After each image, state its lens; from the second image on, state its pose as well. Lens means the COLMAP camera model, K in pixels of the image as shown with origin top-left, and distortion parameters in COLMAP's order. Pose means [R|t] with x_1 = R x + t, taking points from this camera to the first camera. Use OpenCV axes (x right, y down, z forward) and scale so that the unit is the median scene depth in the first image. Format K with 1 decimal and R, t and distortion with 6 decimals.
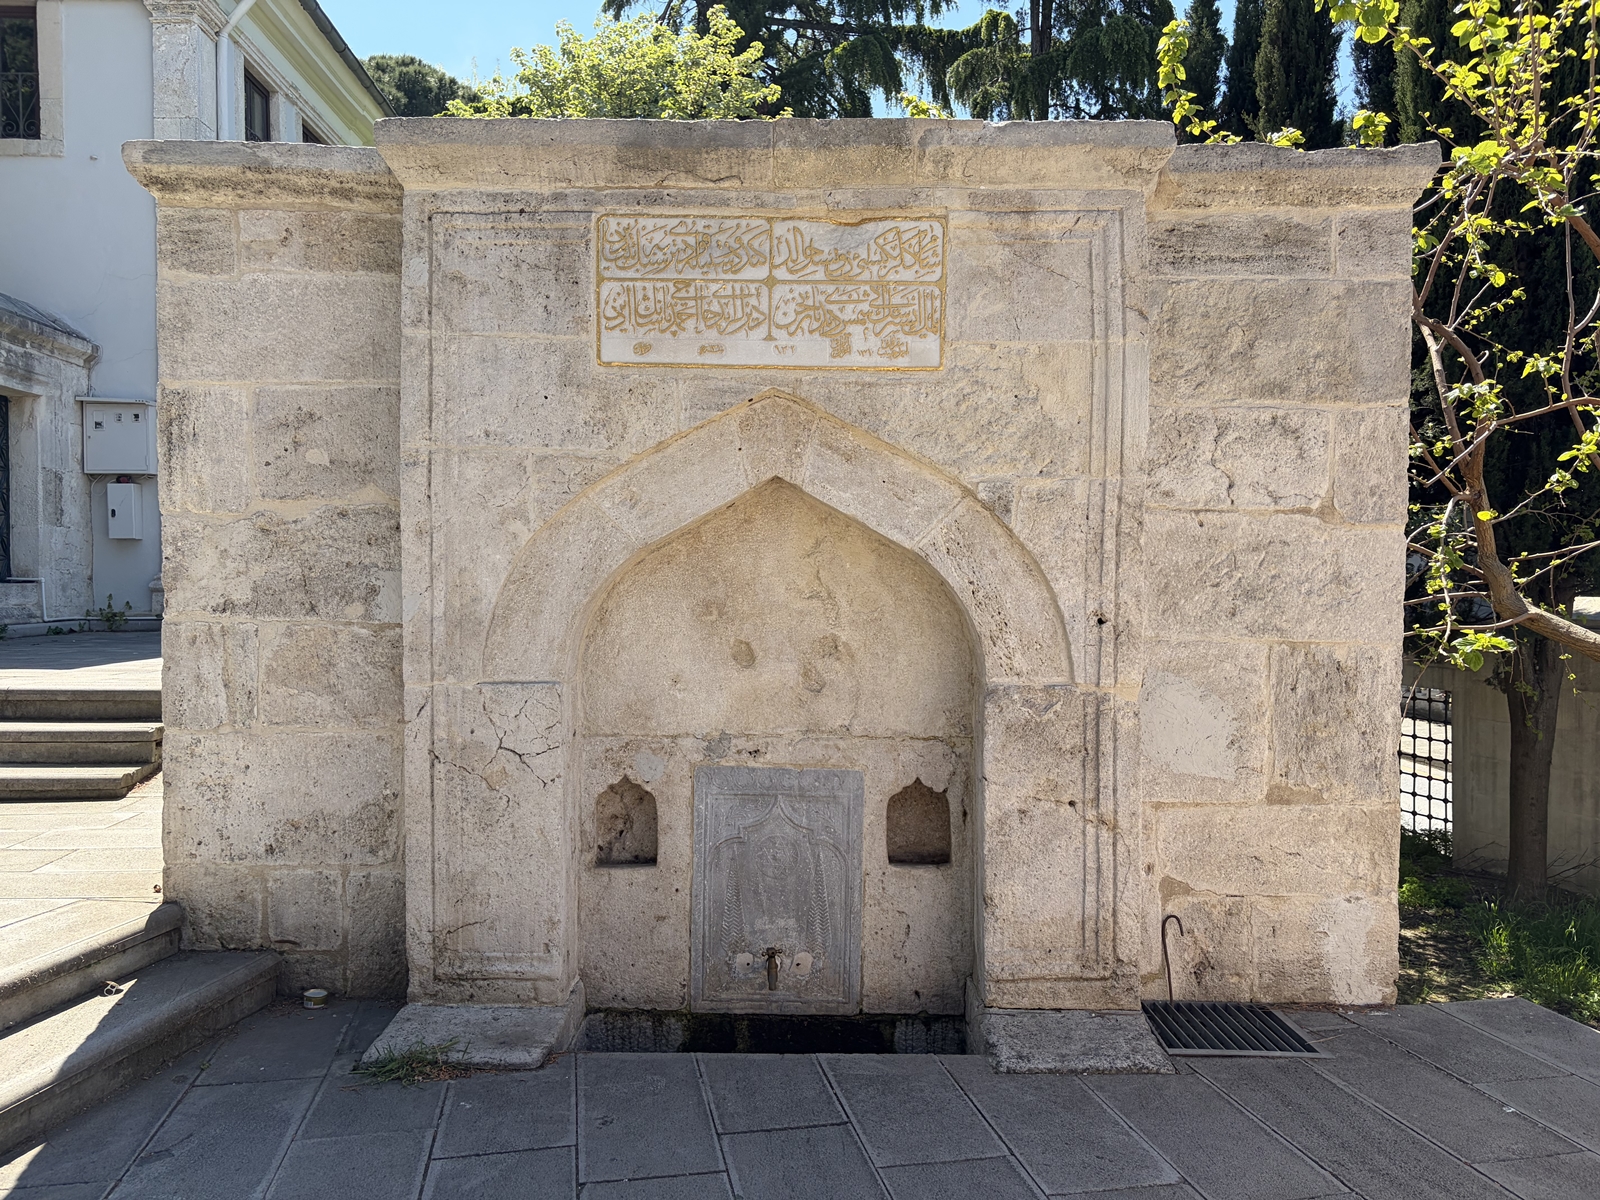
lens RADIAL K [[1215.9, 0, 805.6], [0, 1215.9, 614.9], [0, 0, 1]] dist [0.062997, -0.074126]
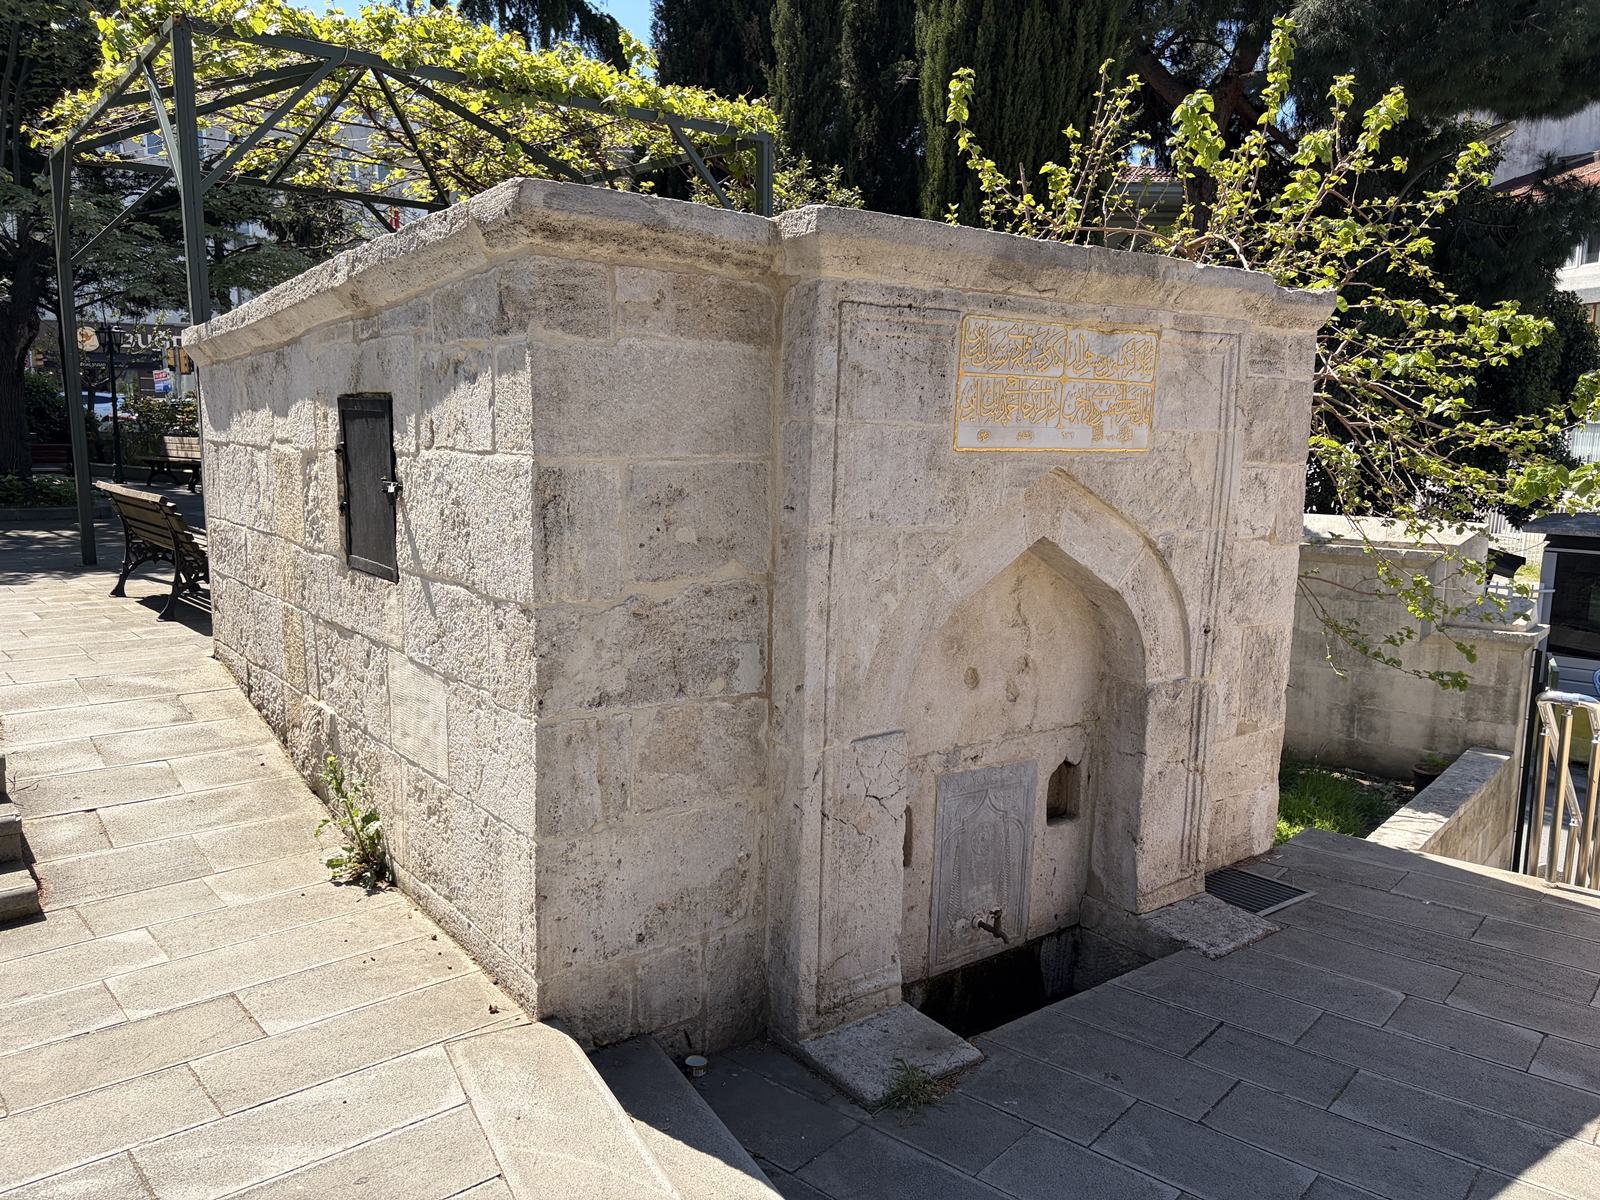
lens RADIAL K [[1215.9, 0, 803.4], [0, 1215.9, 607.3], [0, 0, 1]] dist [0.062997, -0.074126]
pose [[0.780382, -0.090079, 0.618780, -0.970146], [0.005174, 0.990466, 0.137662, -0.214190], [-0.625281, -0.104227, 0.773408, 0.209506]]
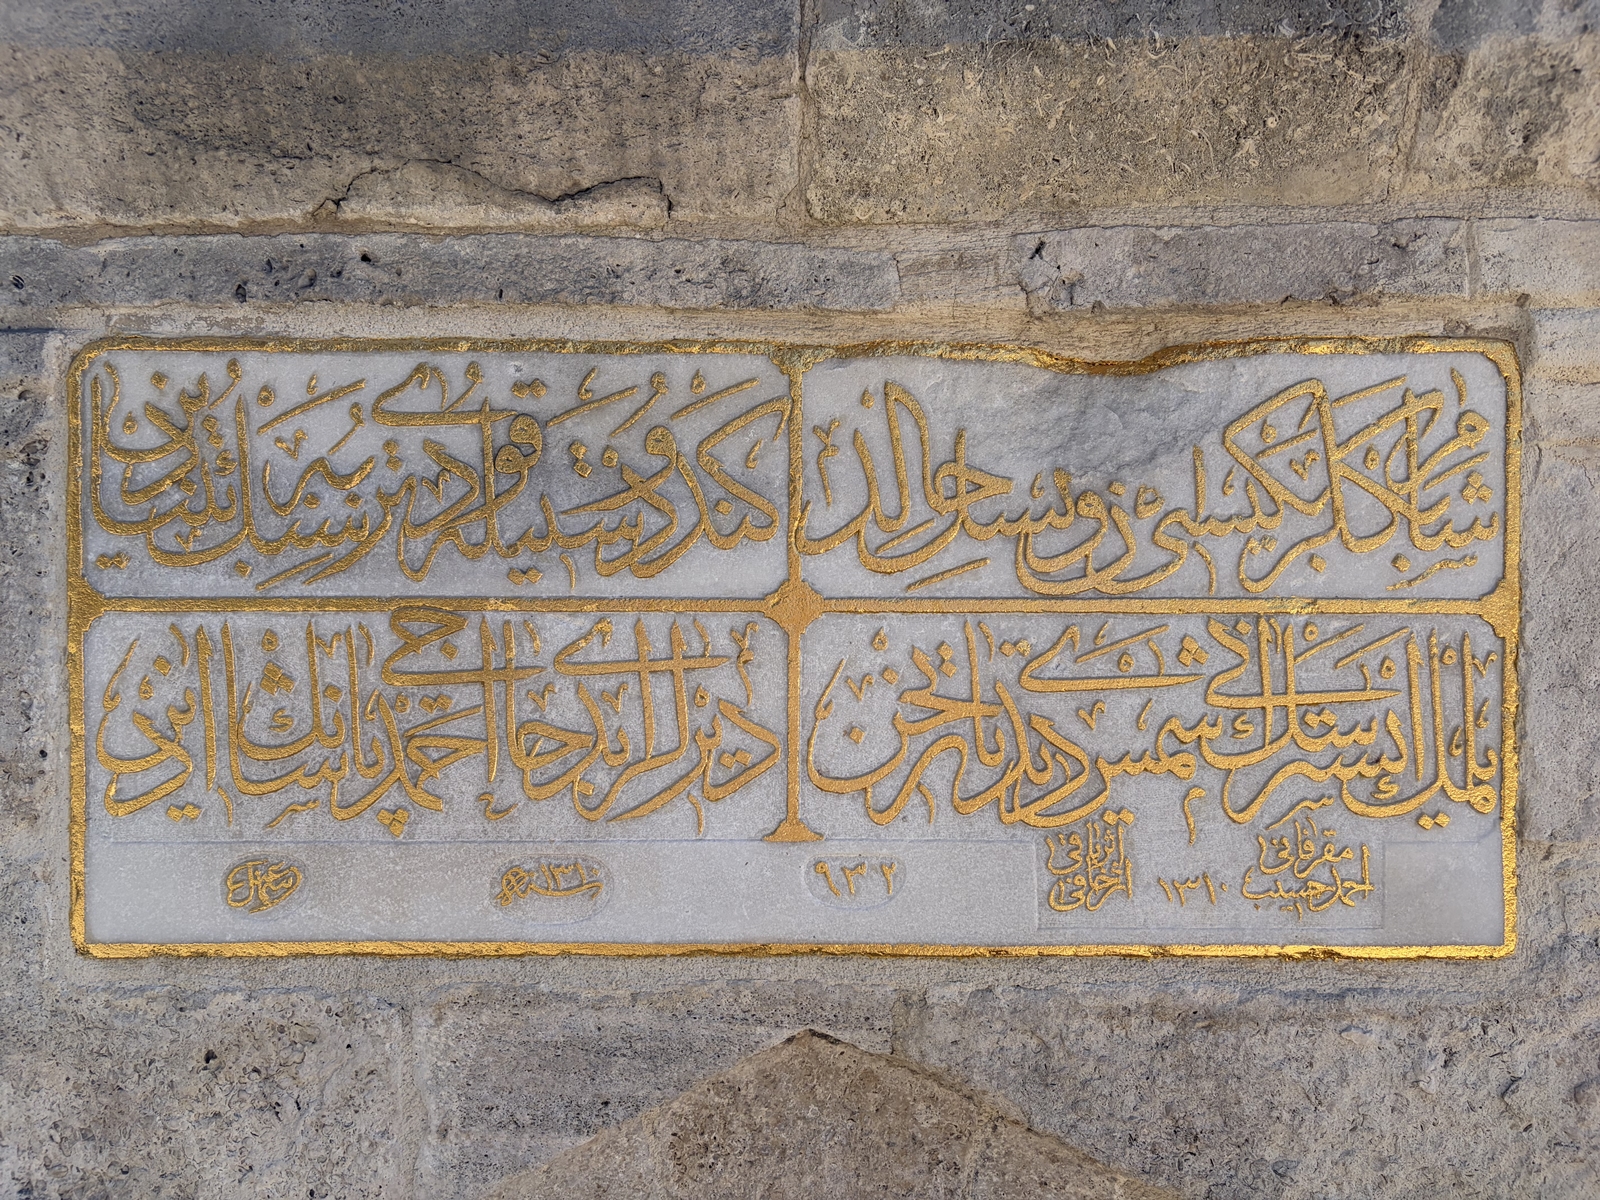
lens RADIAL K [[1215.9, 0, 800.4], [0, 1215.9, 630.5], [0, 0, 1]] dist [0.062997, -0.074126]
pose [[0.999763, -0.013872, 0.016794, -0.030806], [0.014728, 0.998539, -0.051992, -0.251149], [-0.016048, 0.052227, 0.998506, 0.746418]]
